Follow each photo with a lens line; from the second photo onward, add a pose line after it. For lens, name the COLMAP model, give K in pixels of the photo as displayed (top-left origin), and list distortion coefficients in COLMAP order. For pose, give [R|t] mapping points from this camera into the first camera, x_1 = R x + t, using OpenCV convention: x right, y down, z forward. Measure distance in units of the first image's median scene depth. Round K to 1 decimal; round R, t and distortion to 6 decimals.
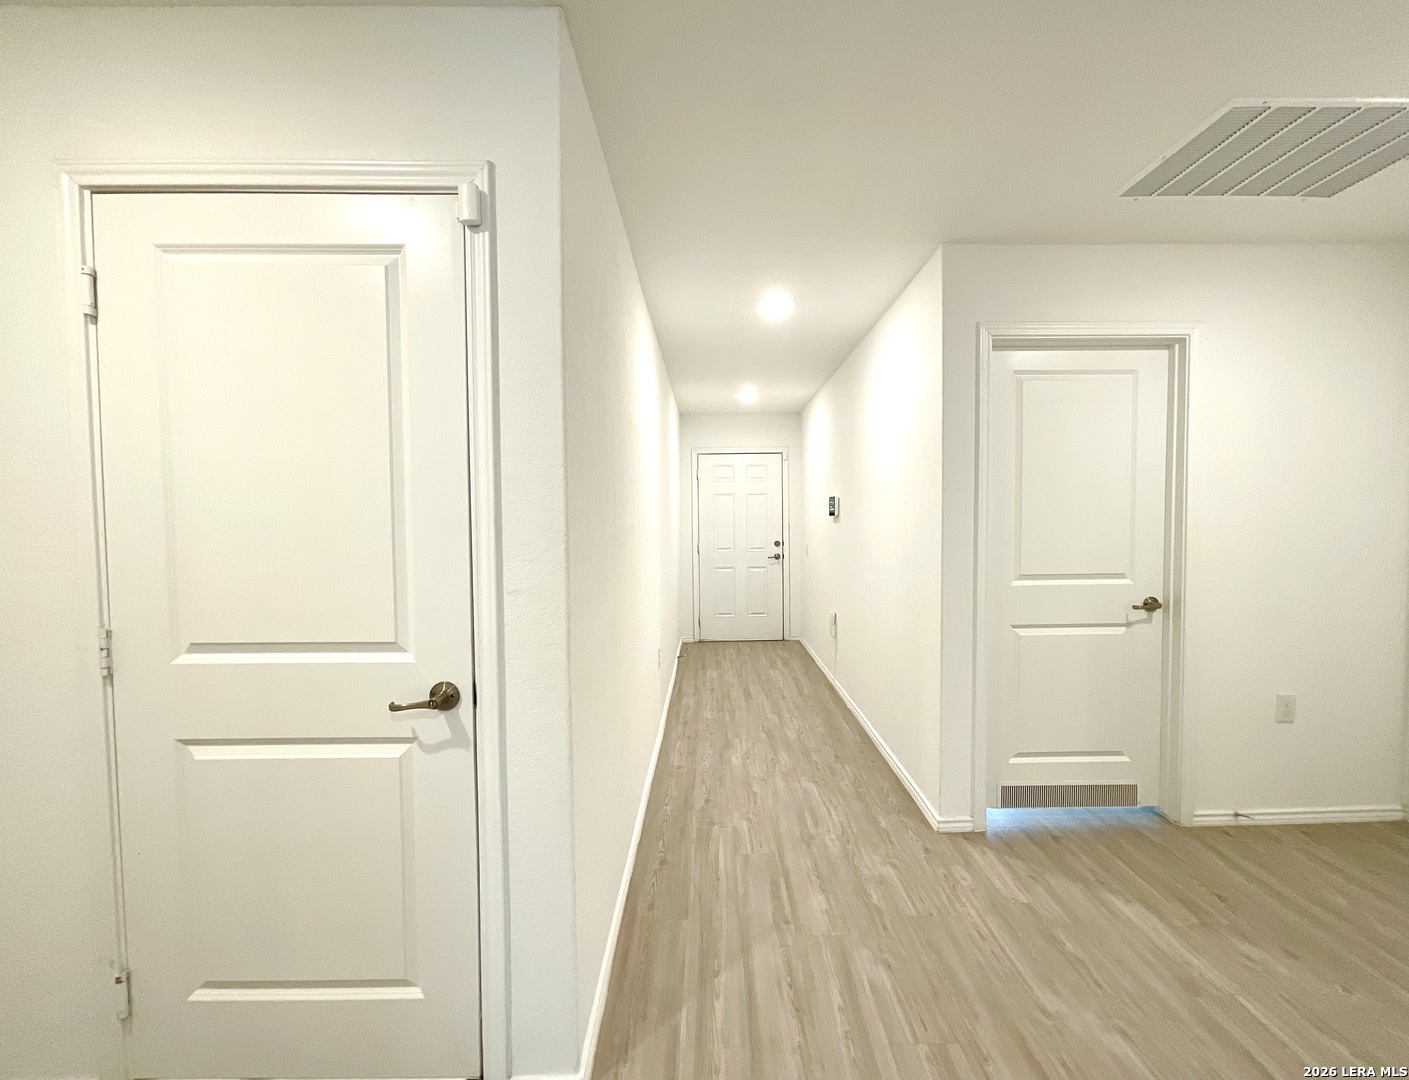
lens RADIAL K [[603.3, 0, 709.9], [0, 603.3, 541.6], [0, 0, 1]] dist [-0.001170, -0.000497]
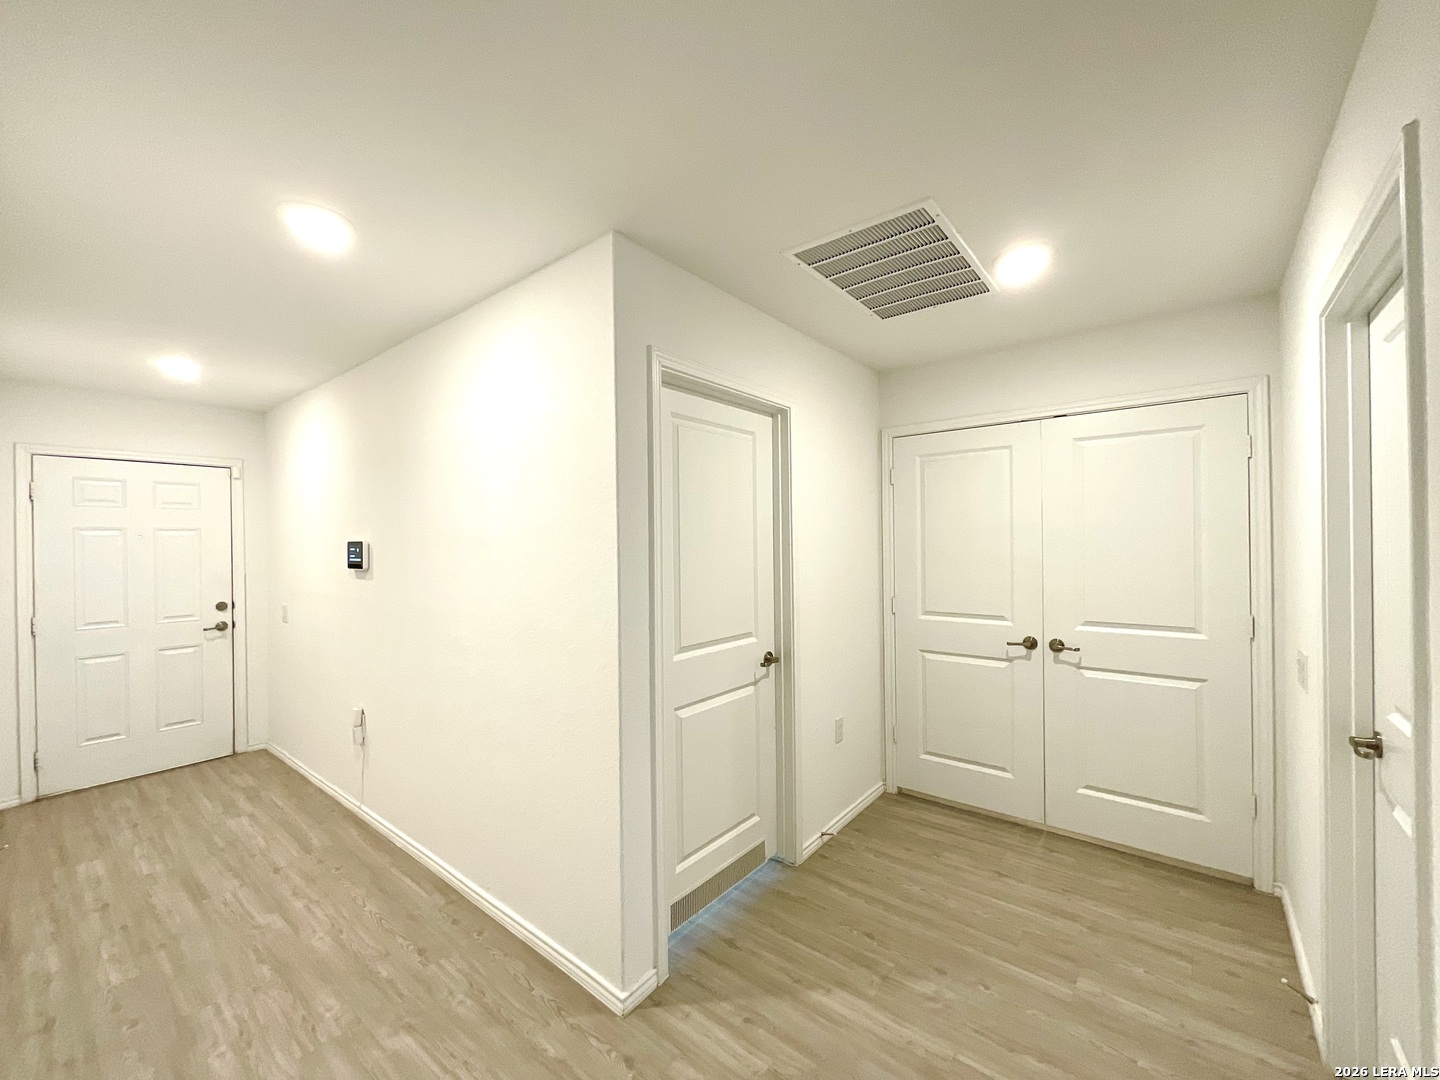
lens RADIAL K [[581.4, 0, 724.6], [0, 581.4, 543.4], [0, 0, 1]] dist [0.000471, -0.002003]
pose [[0.617291, 0.003994, 0.786725, -0.089642], [0.029962, 0.999142, -0.028581, -0.059747], [-0.786164, 0.041215, 0.616642, 0.378811]]
